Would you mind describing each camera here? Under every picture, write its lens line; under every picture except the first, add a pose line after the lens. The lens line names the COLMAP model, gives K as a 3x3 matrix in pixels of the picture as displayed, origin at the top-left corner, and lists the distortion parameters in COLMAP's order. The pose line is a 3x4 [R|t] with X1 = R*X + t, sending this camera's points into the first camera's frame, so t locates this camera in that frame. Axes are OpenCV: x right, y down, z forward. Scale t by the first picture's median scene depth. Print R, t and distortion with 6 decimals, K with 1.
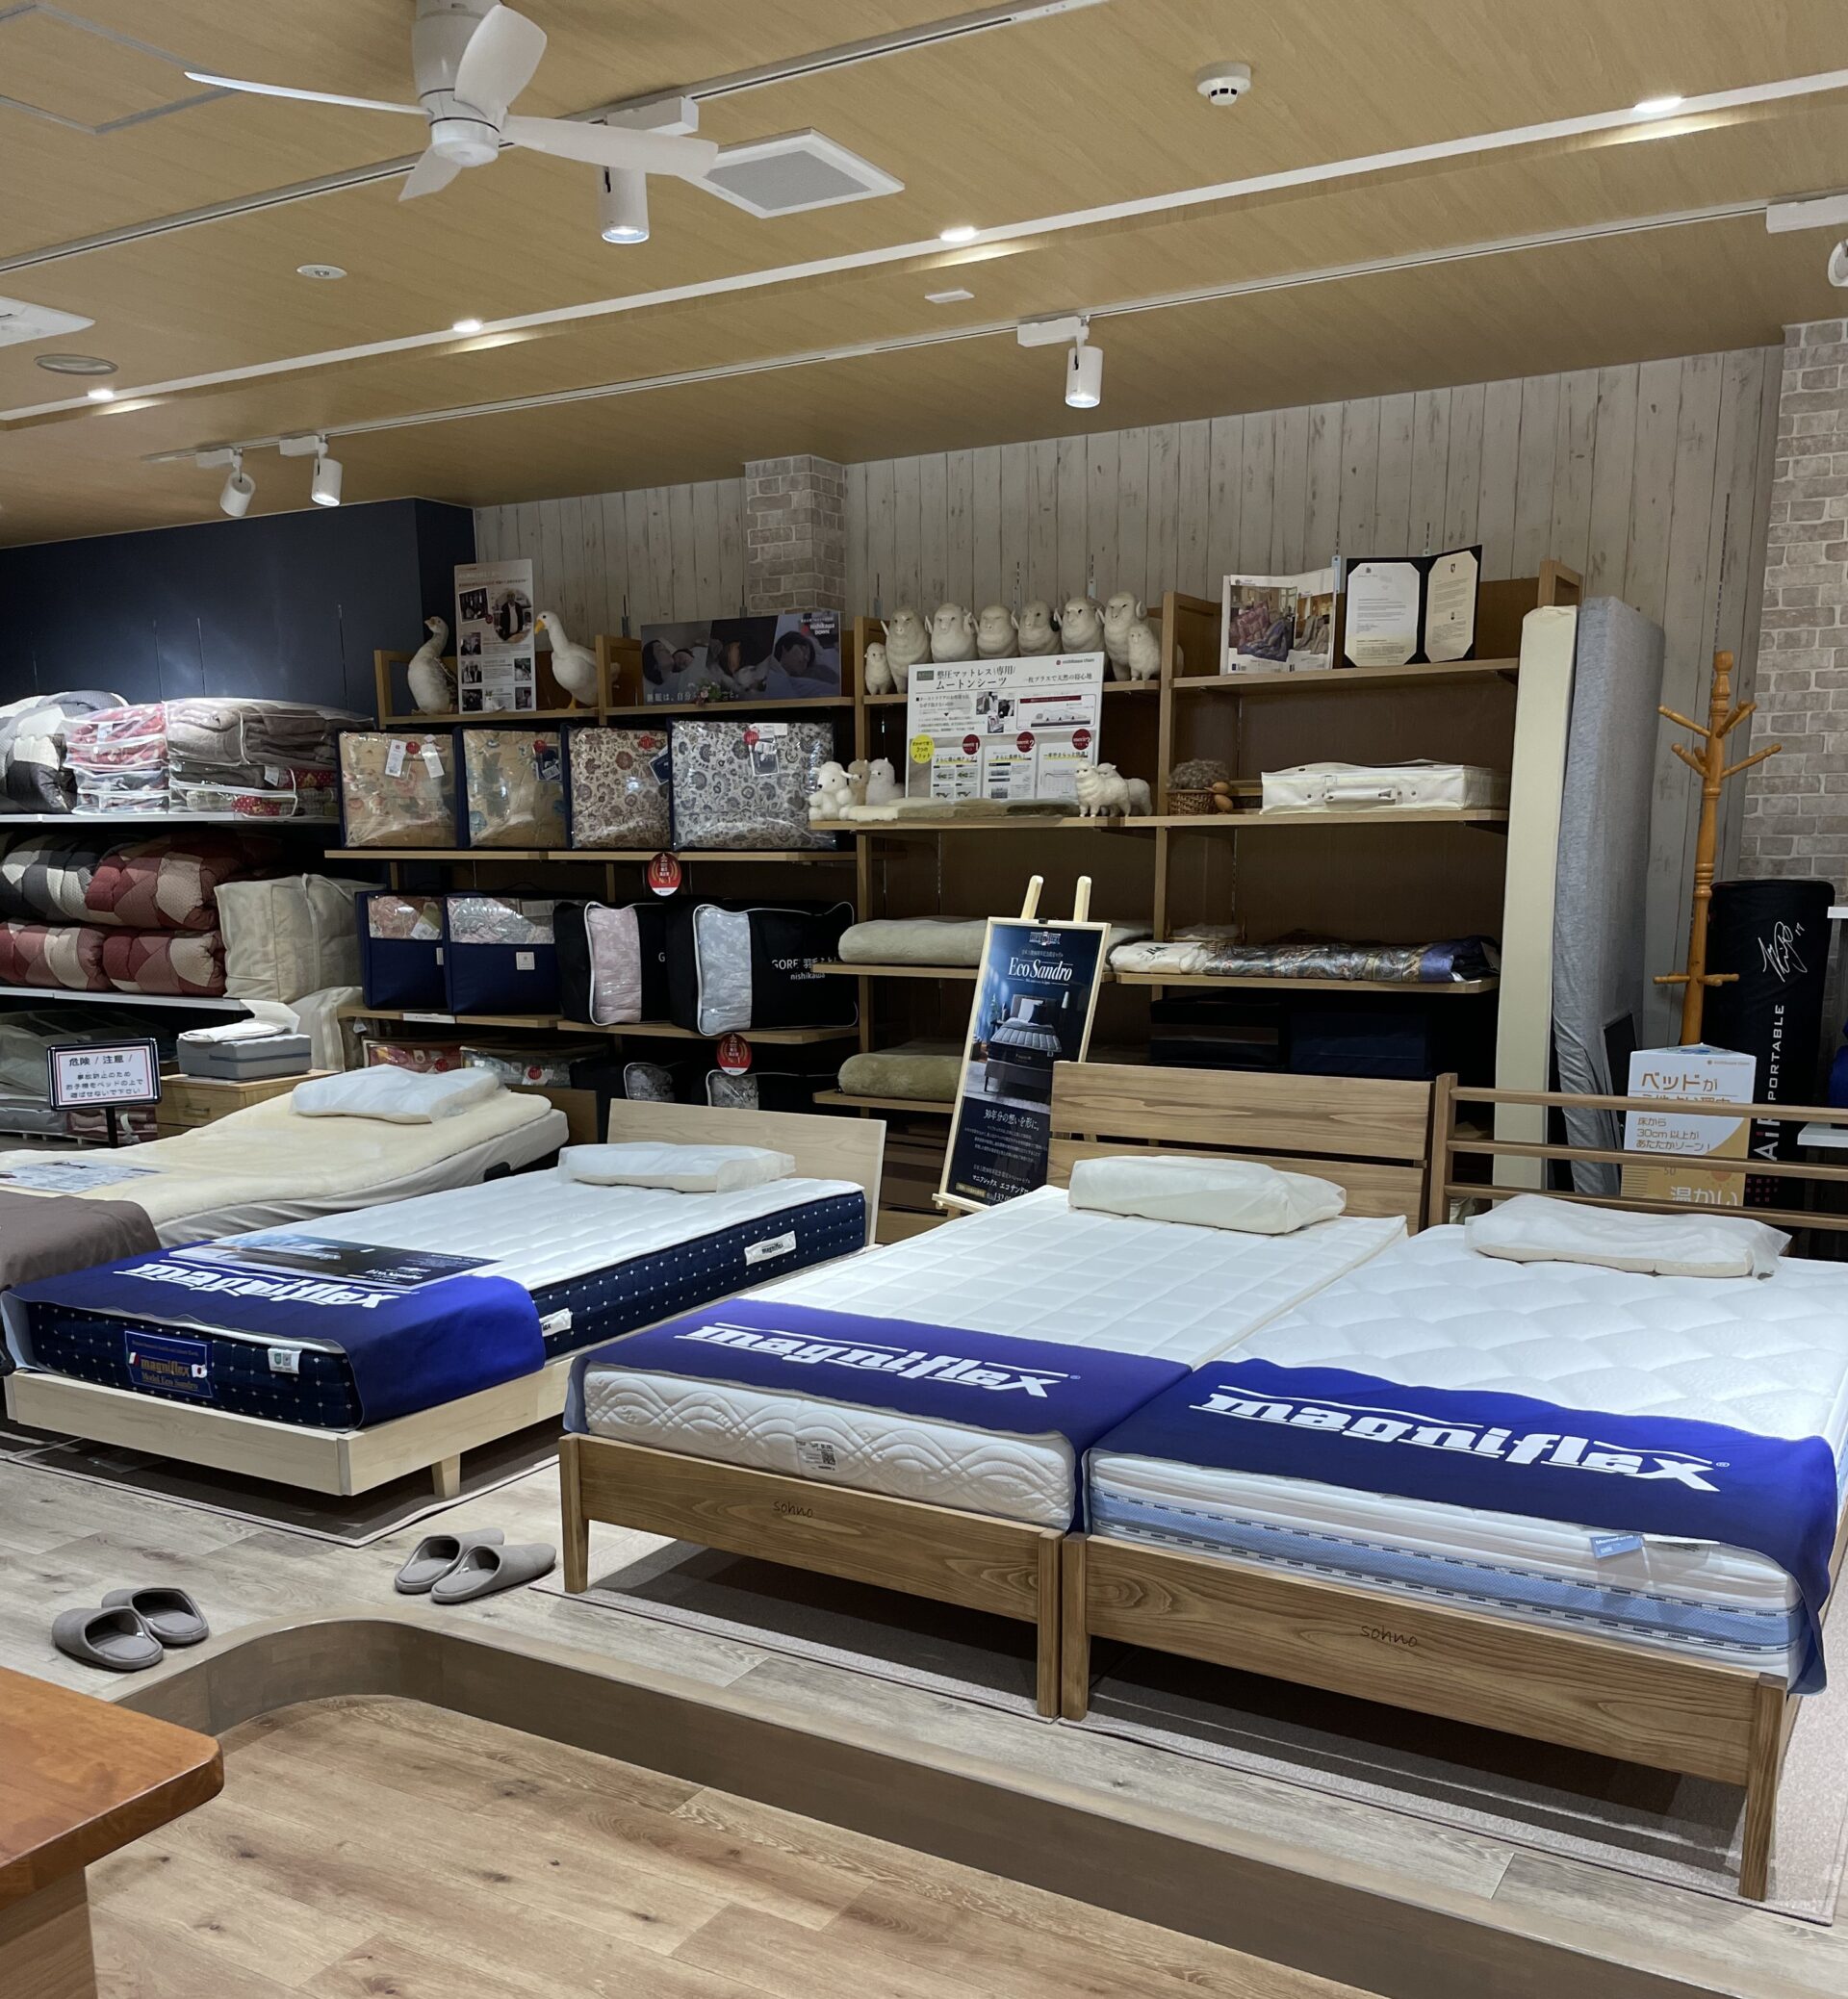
lens RADIAL K [[1832.4, 0, 928.9], [0, 1832.4, 1209.8], [0, 0, 1]] dist [0.106547, -0.174282]
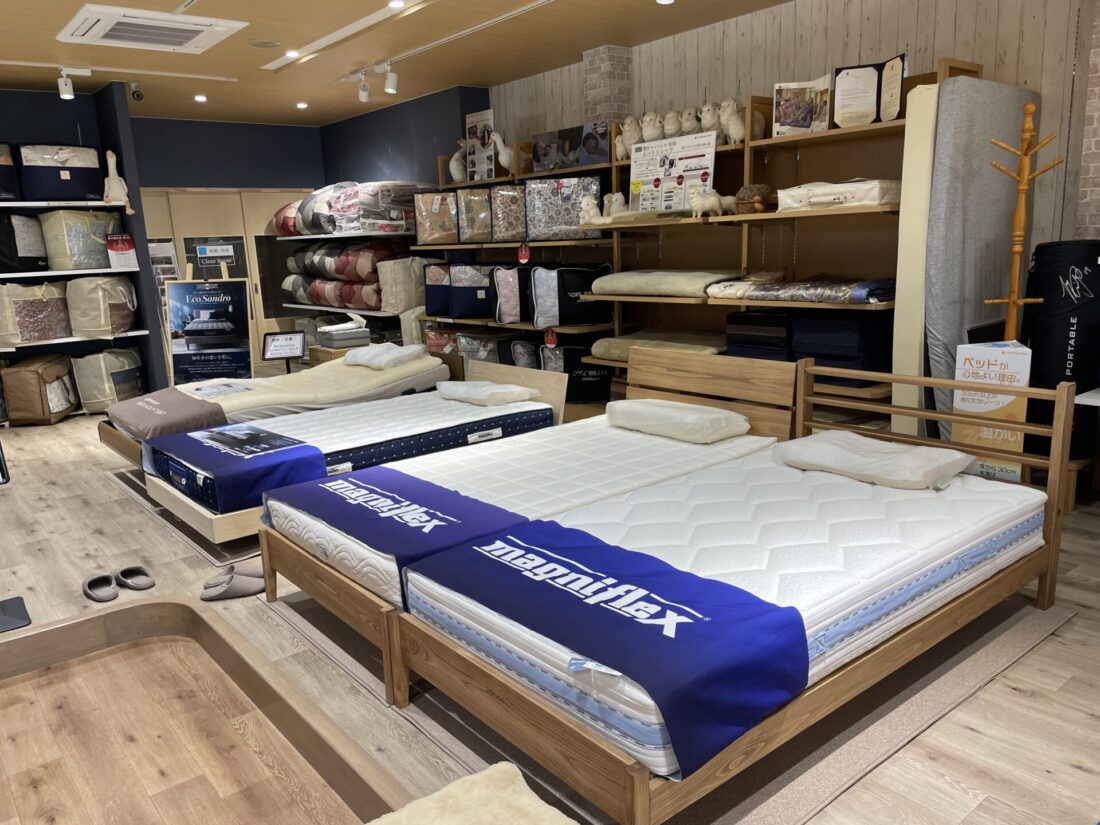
lens RADIAL K [[820.6, 0, 550.0], [0, 820.6, 412.5], [0, 0, 1]] dist [0.099127, -0.141342]
pose [[0.934597, 0.040375, -0.353410, 0.257399], [-0.033427, 0.999110, 0.025745, -0.026399], [0.354135, -0.012248, 0.935114, 0.132760]]
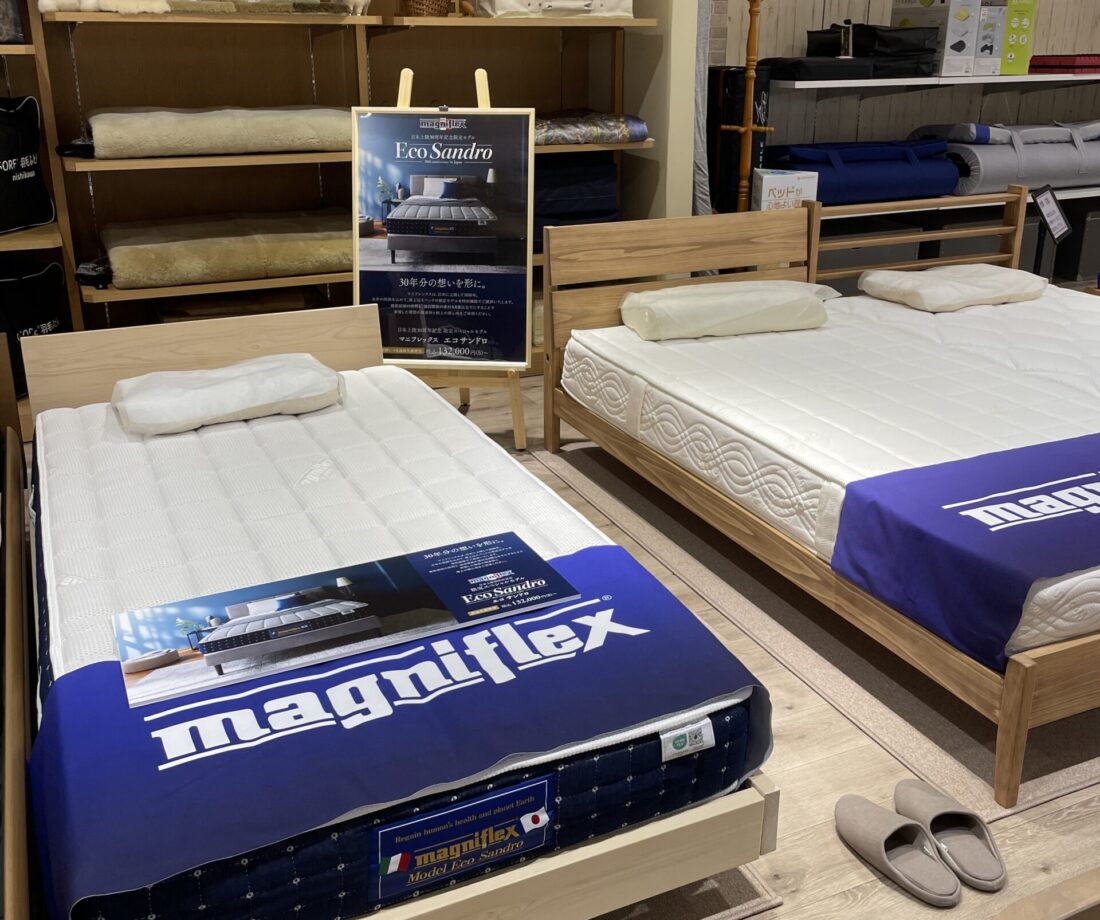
lens RADIAL K [[1140.5, 0, 552.6], [0, 1140.5, 328.4], [0, 0, 1]] dist [0.302570, -0.817261]
pose [[0.567494, -0.194242, 0.800138, -0.462593], [0.155363, 0.979580, 0.127614, -0.095504], [-0.808587, 0.051891, 0.586084, 0.485453]]
